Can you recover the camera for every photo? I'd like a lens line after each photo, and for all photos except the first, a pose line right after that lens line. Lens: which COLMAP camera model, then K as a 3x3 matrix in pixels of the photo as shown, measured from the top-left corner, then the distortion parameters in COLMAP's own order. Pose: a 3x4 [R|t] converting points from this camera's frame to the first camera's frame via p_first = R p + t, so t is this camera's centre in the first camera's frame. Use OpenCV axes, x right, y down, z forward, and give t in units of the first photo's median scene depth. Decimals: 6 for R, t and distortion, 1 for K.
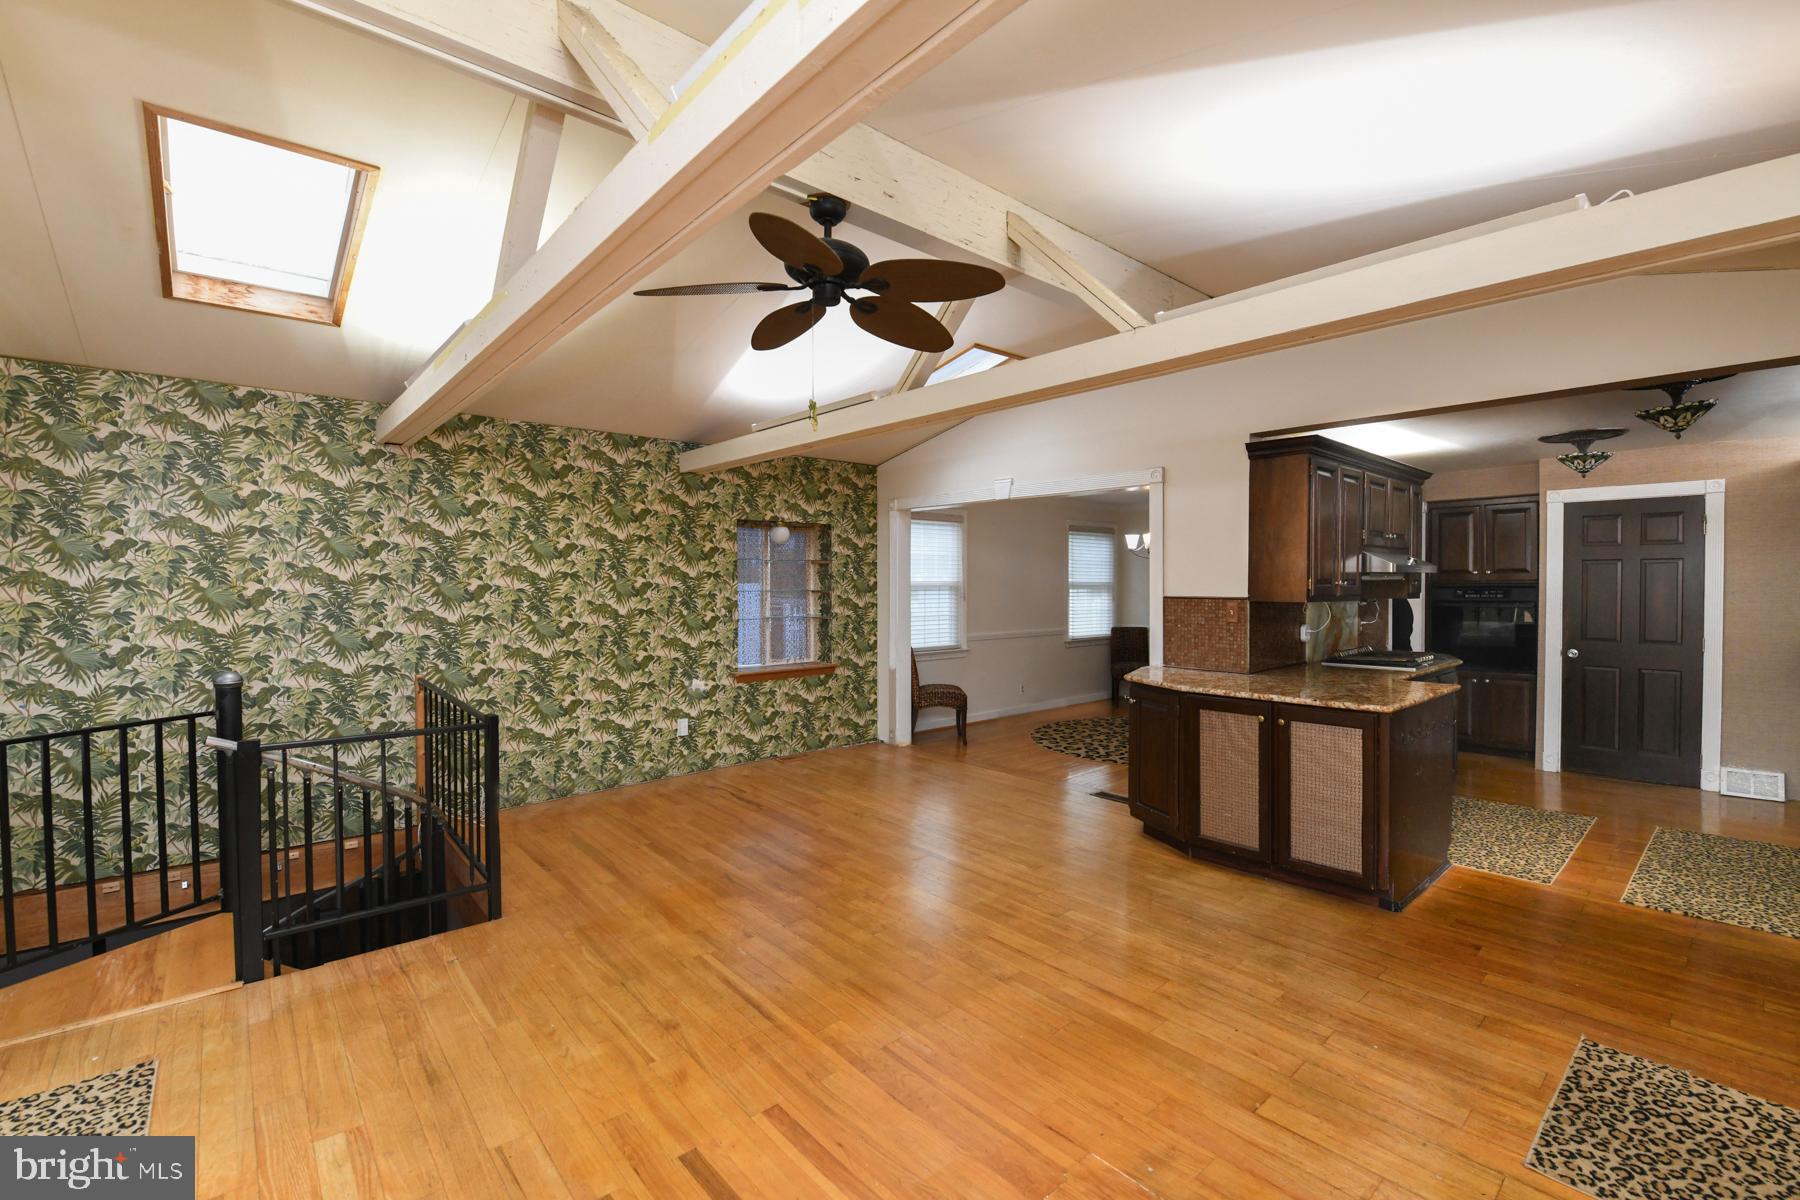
lens RADIAL K [[780.8, 0, 912.2], [0, 780.8, 596.7], [0, 0, 1]] dist [-0.012206, -0.004195]
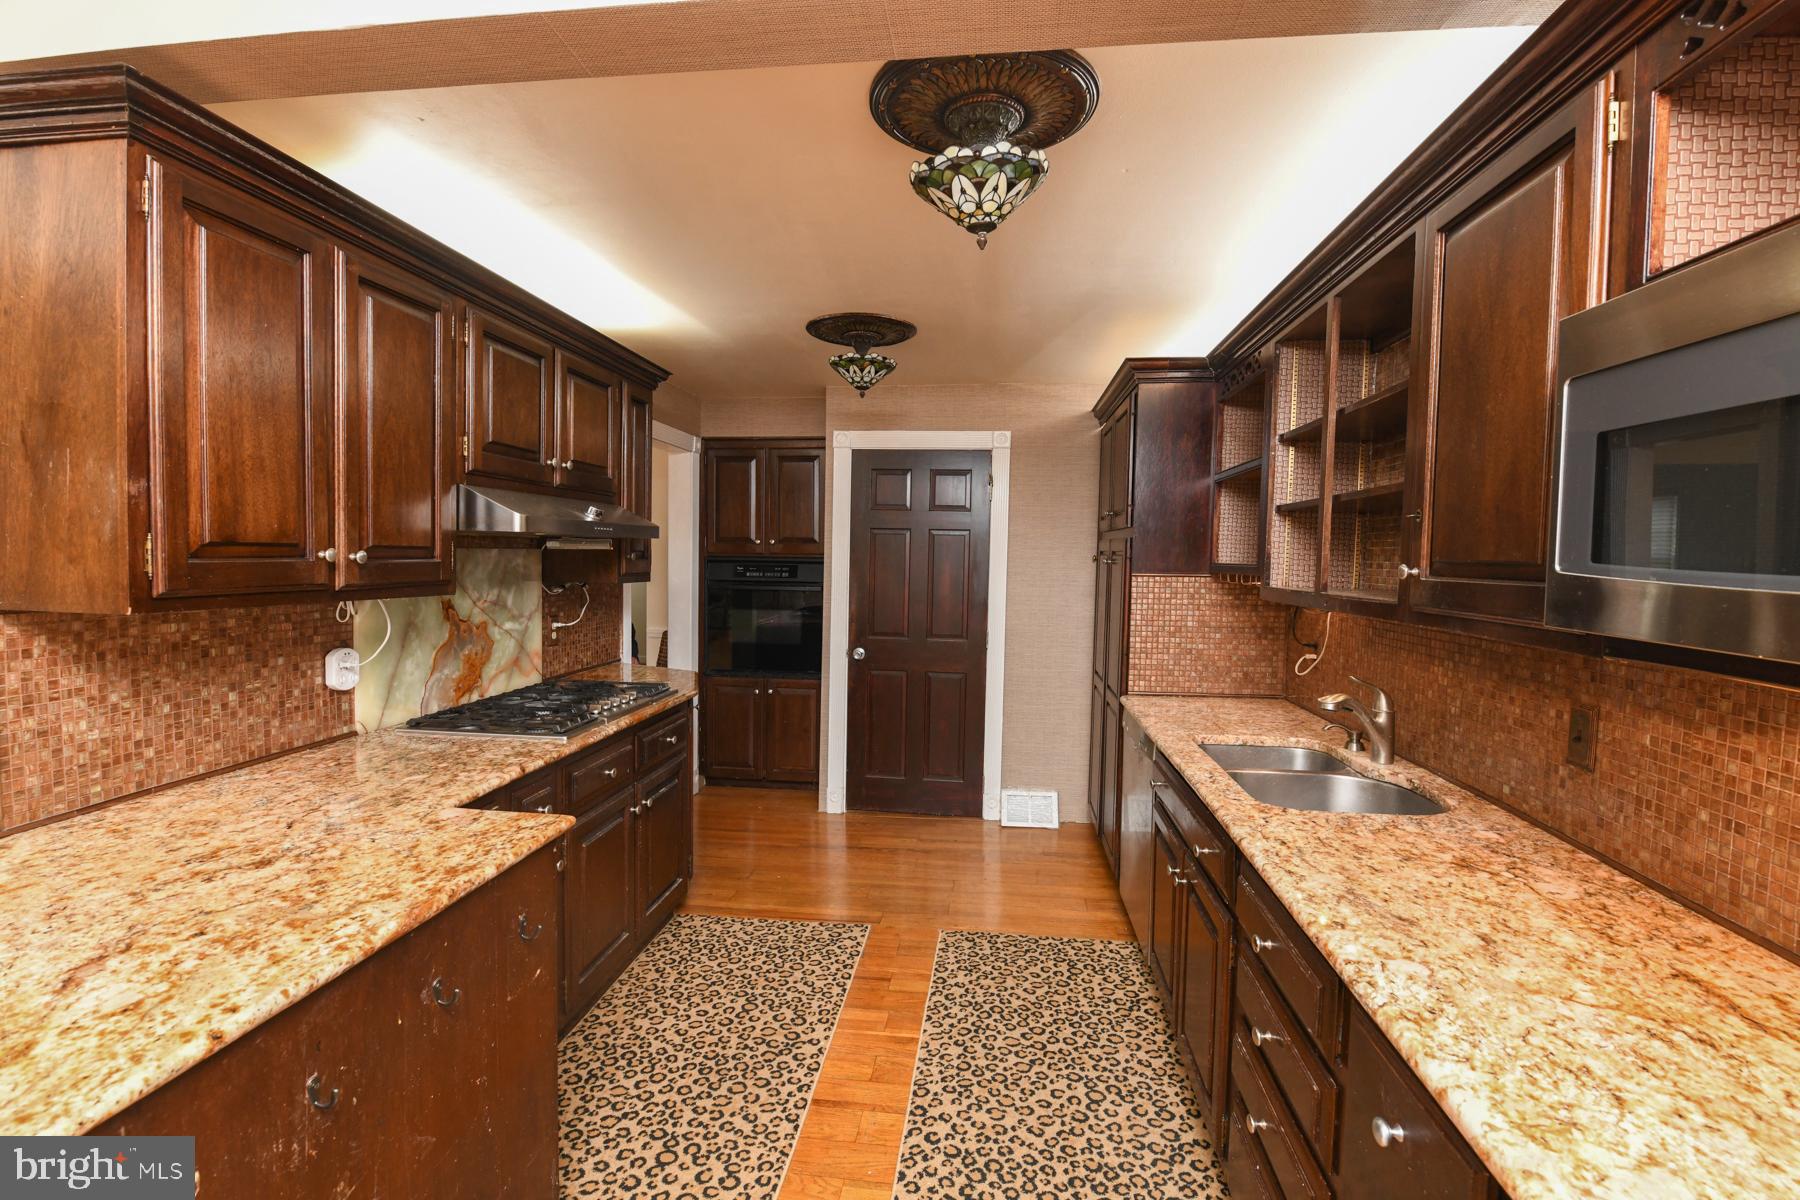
lens RADIAL K [[780.8, 0, 880.9], [0, 780.8, 595.9], [0, 0, 1]] dist [-0.012206, -0.004195]
pose [[0.773069, -0.016128, 0.634117, 0.440830], [-0.011518, 0.999155, 0.039454, -0.013239], [-0.634218, -0.037804, 0.772230, 0.453543]]
